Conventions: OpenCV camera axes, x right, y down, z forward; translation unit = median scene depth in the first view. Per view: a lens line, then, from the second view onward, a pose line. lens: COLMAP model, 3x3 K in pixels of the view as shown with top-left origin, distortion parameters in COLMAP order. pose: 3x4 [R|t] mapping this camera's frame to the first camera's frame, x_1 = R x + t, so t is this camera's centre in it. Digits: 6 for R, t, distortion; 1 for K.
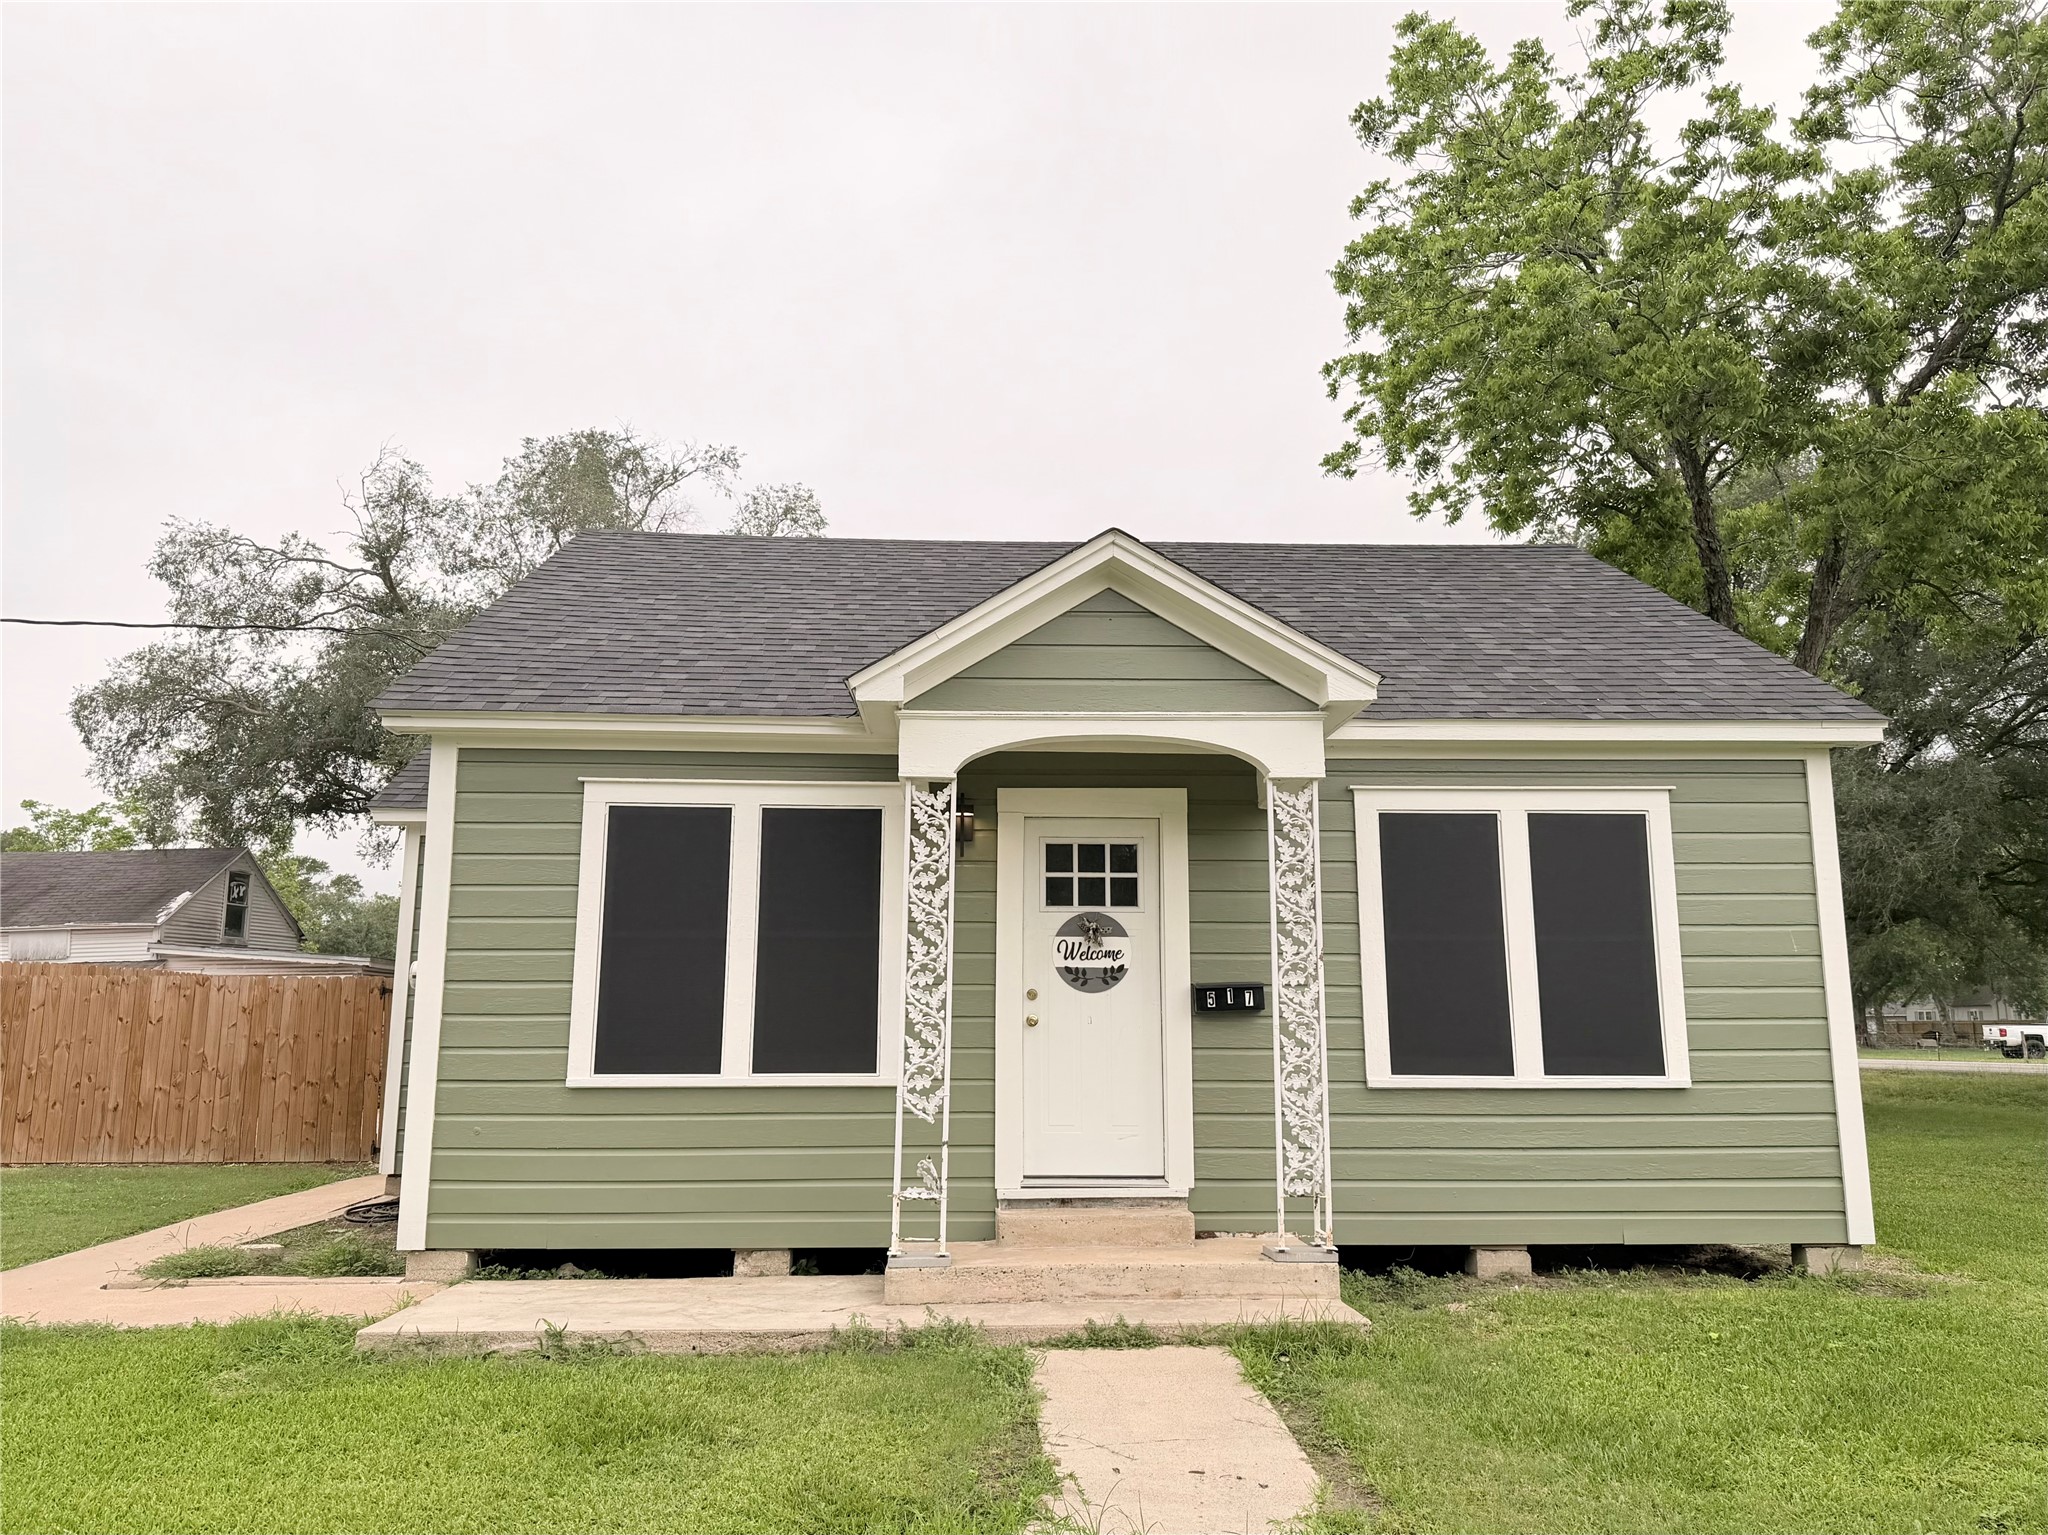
lens RADIAL K [[1488.6, 0, 1024.0], [0, 1488.6, 767.5], [0, 0, 1]] dist [0.074099, -0.087956]
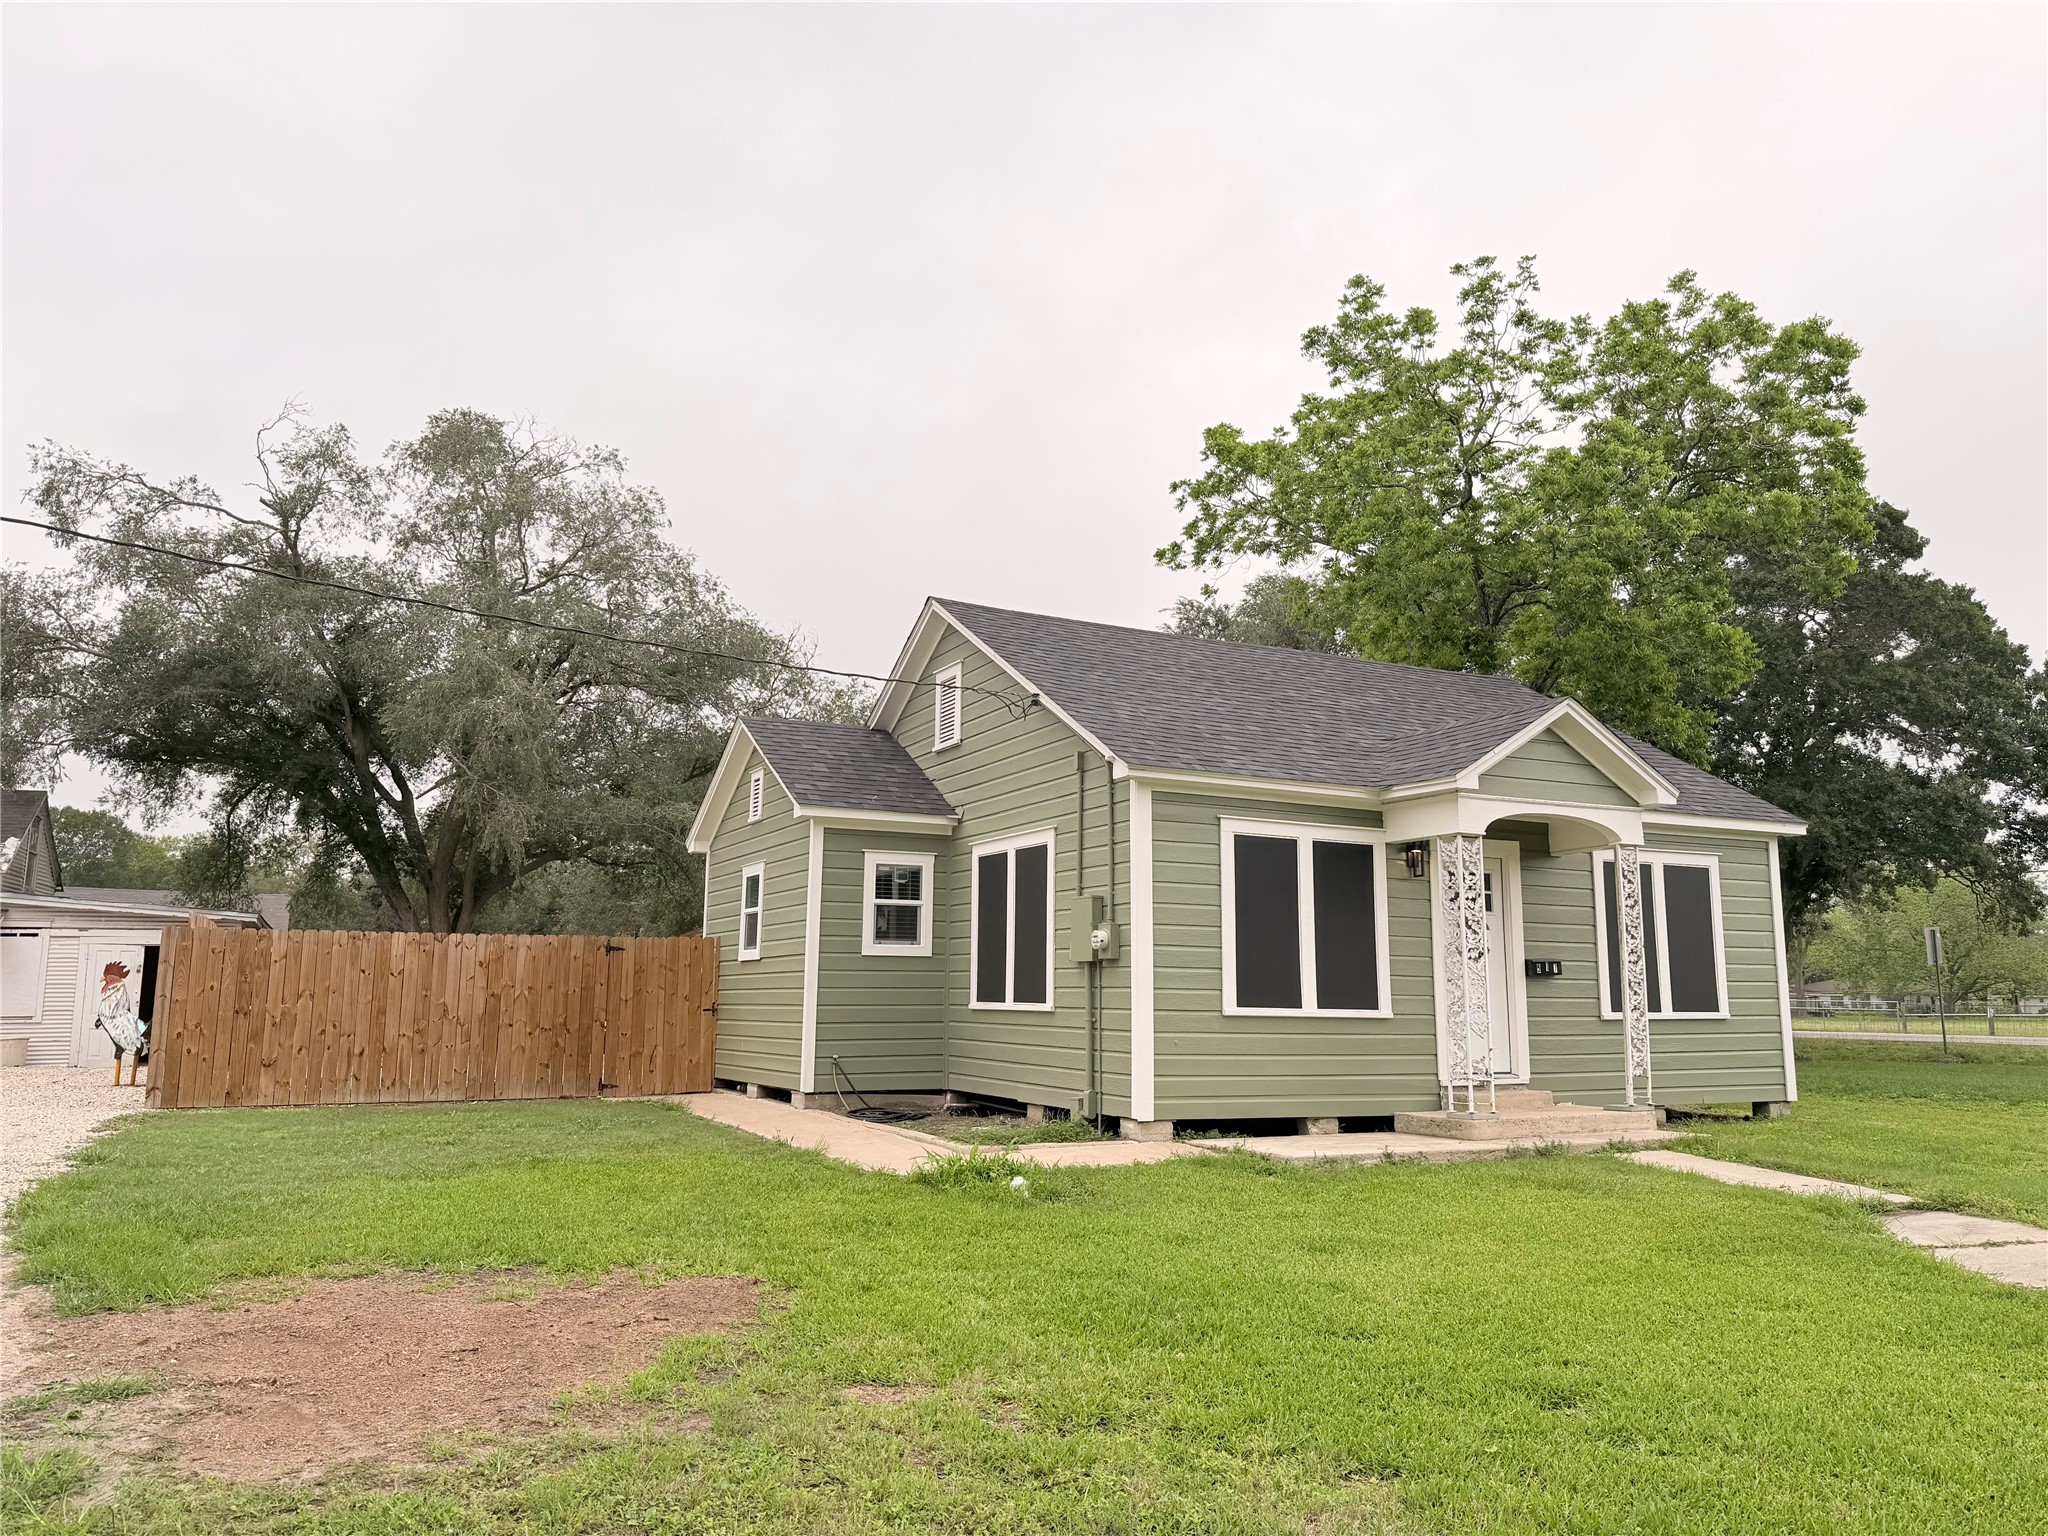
lens RADIAL K [[1431.4, 0, 1024.0], [0, 1431.4, 768.0], [0, 0, 1]] dist [0.204920, -0.397739]
pose [[0.907303, 0.070325, 0.414555, -1.086584], [-0.076934, 0.997036, -0.000758, -0.024606], [-0.413380, -0.031206, 0.910024, -0.257640]]
